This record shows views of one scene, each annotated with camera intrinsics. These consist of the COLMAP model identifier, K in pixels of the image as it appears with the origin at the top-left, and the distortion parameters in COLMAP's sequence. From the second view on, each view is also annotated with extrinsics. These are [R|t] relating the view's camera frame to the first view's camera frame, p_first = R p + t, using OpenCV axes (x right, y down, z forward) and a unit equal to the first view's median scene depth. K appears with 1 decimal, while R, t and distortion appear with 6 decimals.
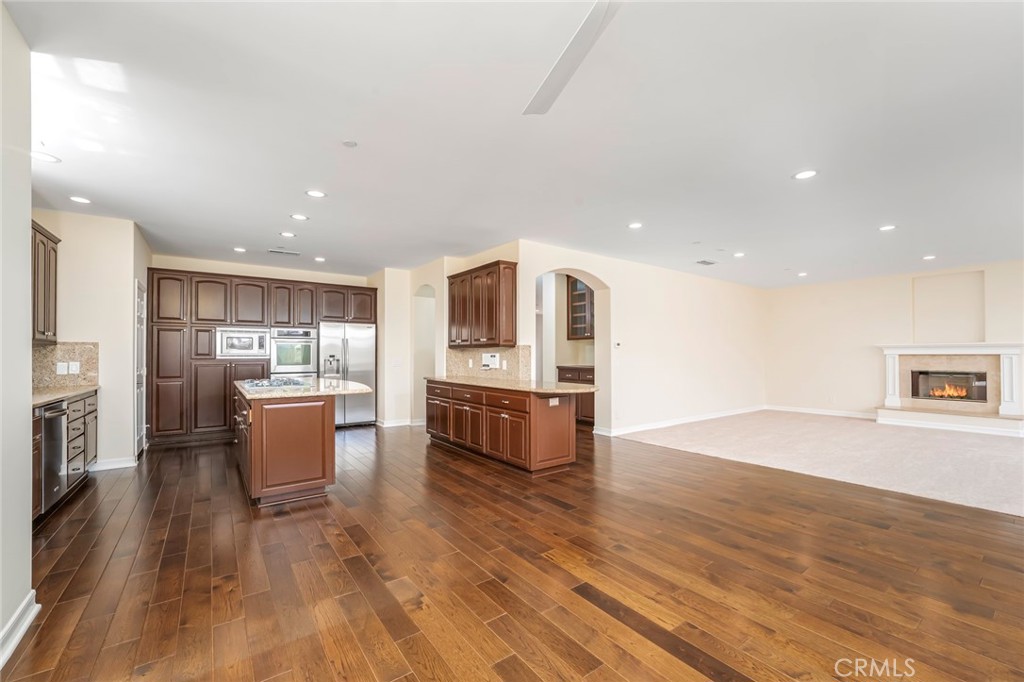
lens RADIAL K [[417.8, 0, 520.2], [0, 417.8, 354.7], [0, 0, 1]] dist [-0.020673, 0.004518]
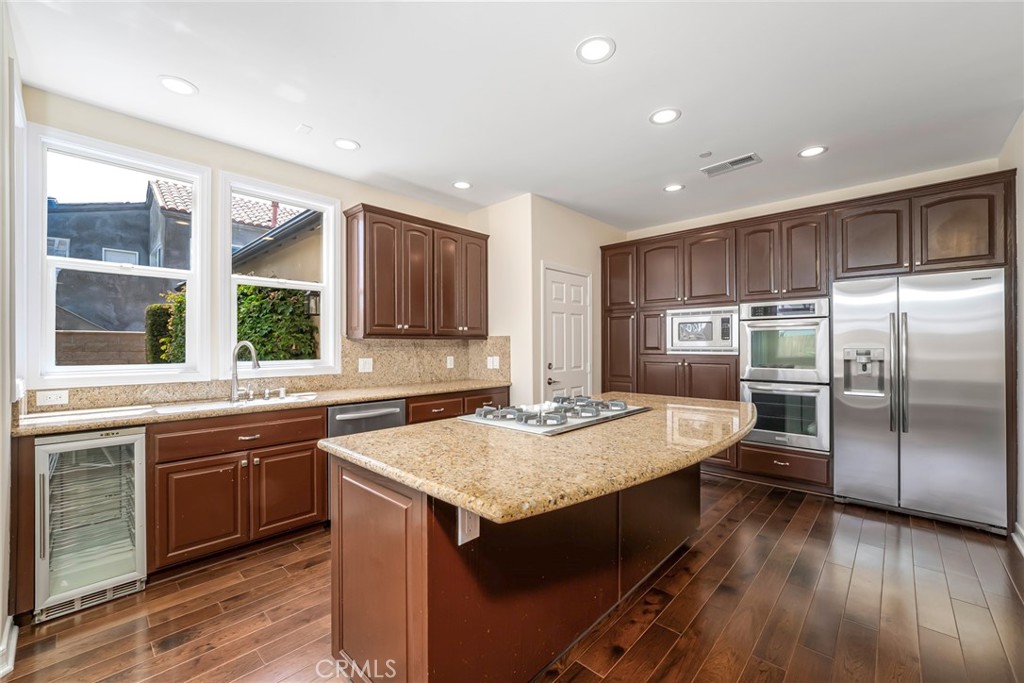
lens RADIAL K [[417.8, 0, 507.7], [0, 417.8, 345.2], [0, 0, 1]] dist [-0.020673, 0.004518]
pose [[0.164145, 0.001204, -0.986435, -0.069489], [0.005016, 0.999985, 0.002056, -0.008050], [0.986423, -0.005286, 0.164137, 0.591407]]
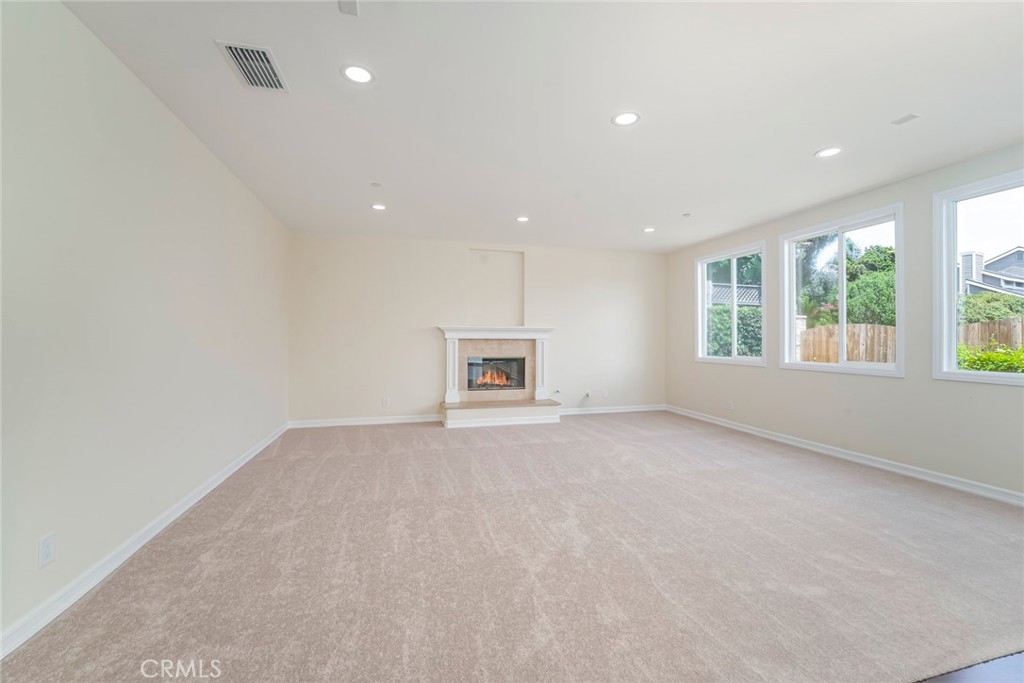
lens RADIAL K [[417.8, 0, 506.6], [0, 417.8, 333.0], [0, 0, 1]] dist [-0.020673, 0.004518]
pose [[0.373610, 0.013719, 0.927484, 0.223914], [-0.010117, 0.999891, -0.010714, -0.003785], [-0.927531, -0.005381, 0.373708, 0.724991]]
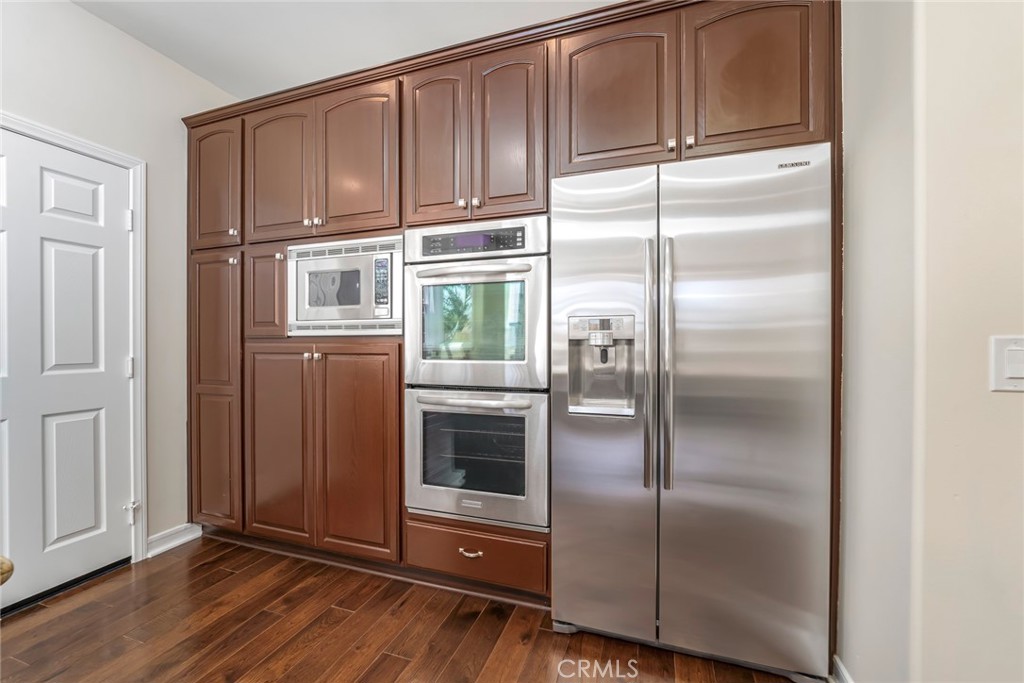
lens RADIAL K [[417.8, 0, 513.4], [0, 417.8, 351.0], [0, 0, 1]] dist [-0.020673, 0.004518]
pose [[0.560443, 0.007206, -0.828162, -0.324903], [-0.003311, 0.999974, 0.006460, 0.019223], [0.828186, -0.000879, 0.560452, 0.928073]]
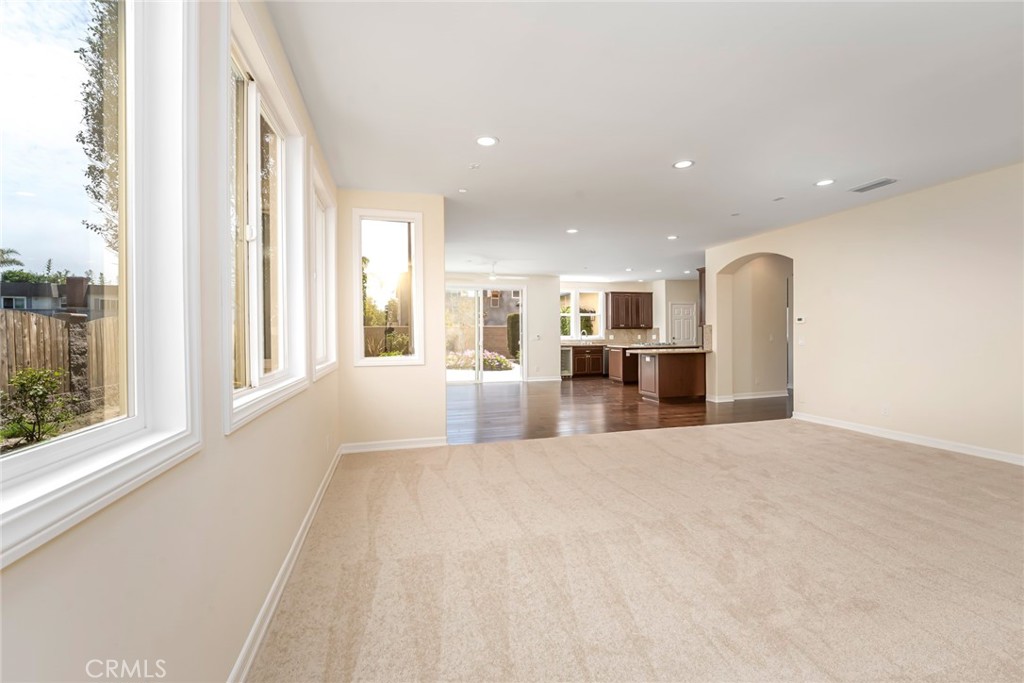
lens RADIAL K [[417.8, 0, 517.3], [0, 417.8, 337.3], [0, 0, 1]] dist [-0.020673, 0.004518]
pose [[-0.343792, 0.011653, -0.938973, 1.316188], [0.010779, 0.999906, 0.008463, -0.000740], [0.938984, -0.007212, -0.343886, 0.749411]]
